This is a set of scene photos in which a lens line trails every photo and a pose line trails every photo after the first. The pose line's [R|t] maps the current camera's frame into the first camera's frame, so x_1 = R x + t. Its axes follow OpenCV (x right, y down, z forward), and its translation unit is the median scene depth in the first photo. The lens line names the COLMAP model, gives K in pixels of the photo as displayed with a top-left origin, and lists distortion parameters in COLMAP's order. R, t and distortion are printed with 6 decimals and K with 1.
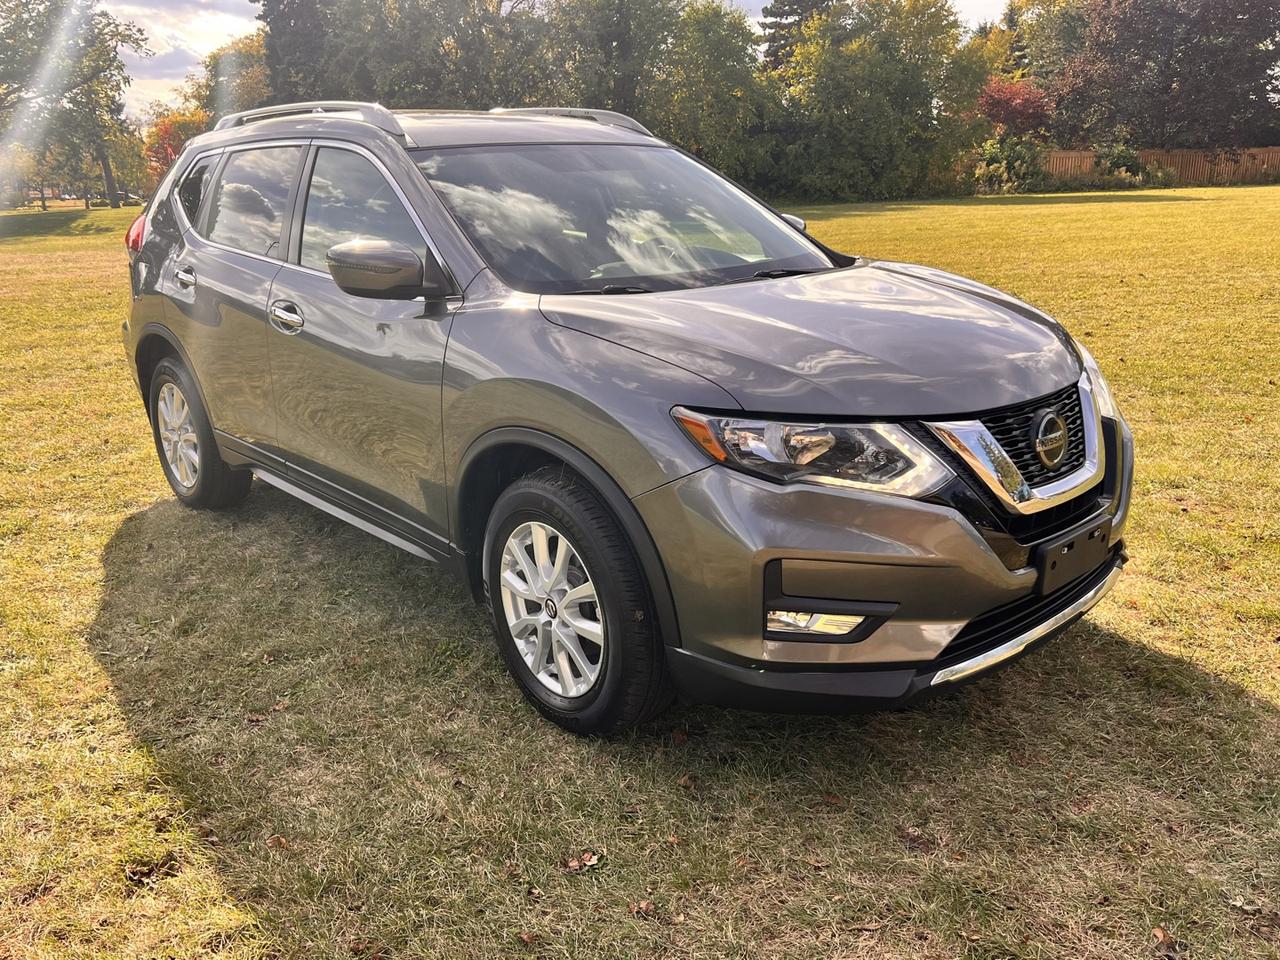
lens RADIAL K [[1014.7, 0, 639.7], [0, 1014.7, 482.8], [0, 0, 1]] dist [0.030949, -0.027413]
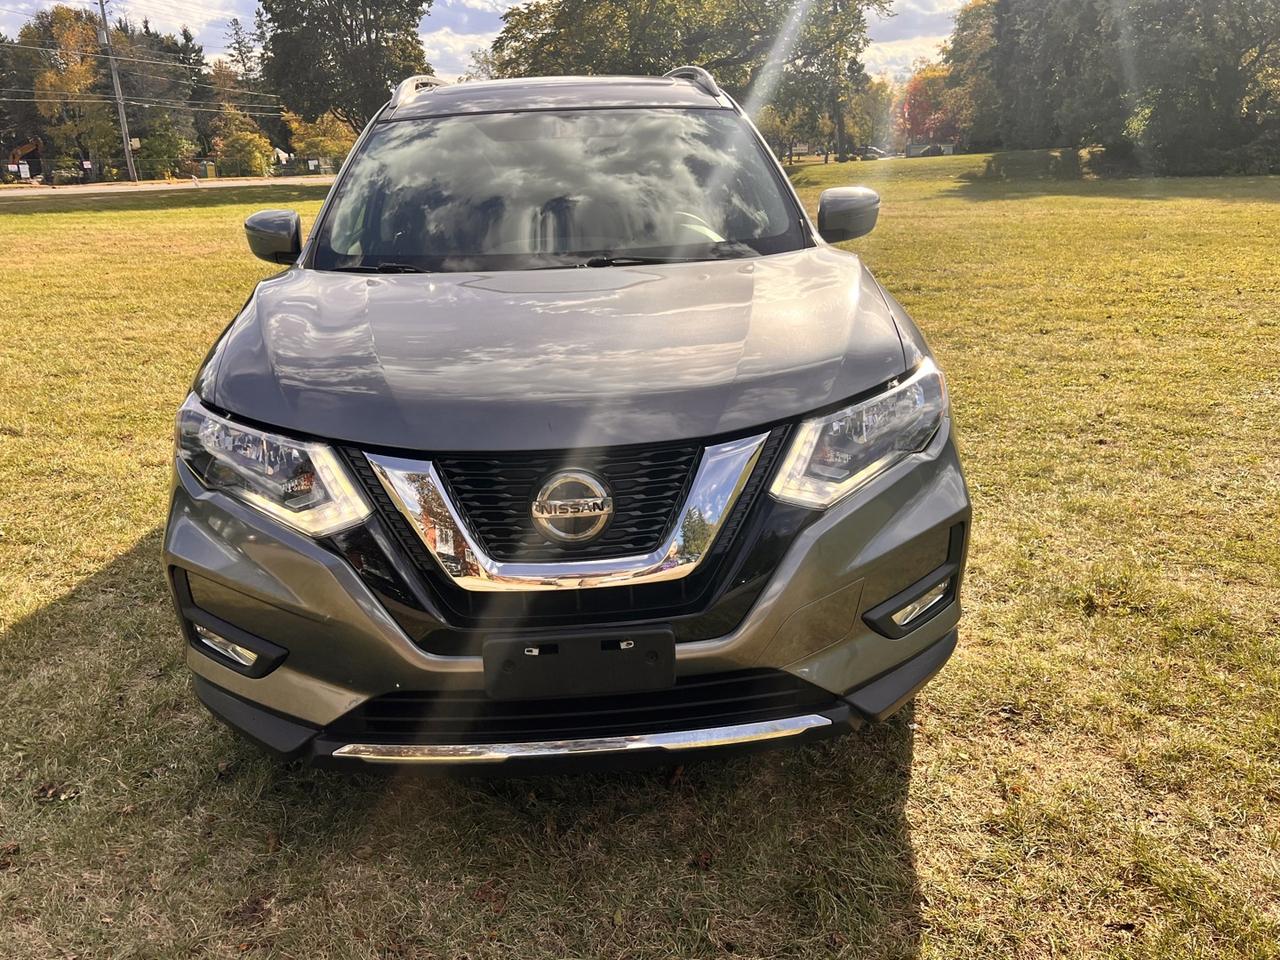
lens RADIAL K [[1014.7, 0, 643.8], [0, 1014.7, 478.2], [0, 0, 1]] dist [0.030949, -0.027413]
pose [[0.786575, 0.180648, -0.590479, 0.882829], [-0.157527, 0.983314, 0.090989, -0.139749], [0.597063, 0.021446, 0.801907, 0.422241]]
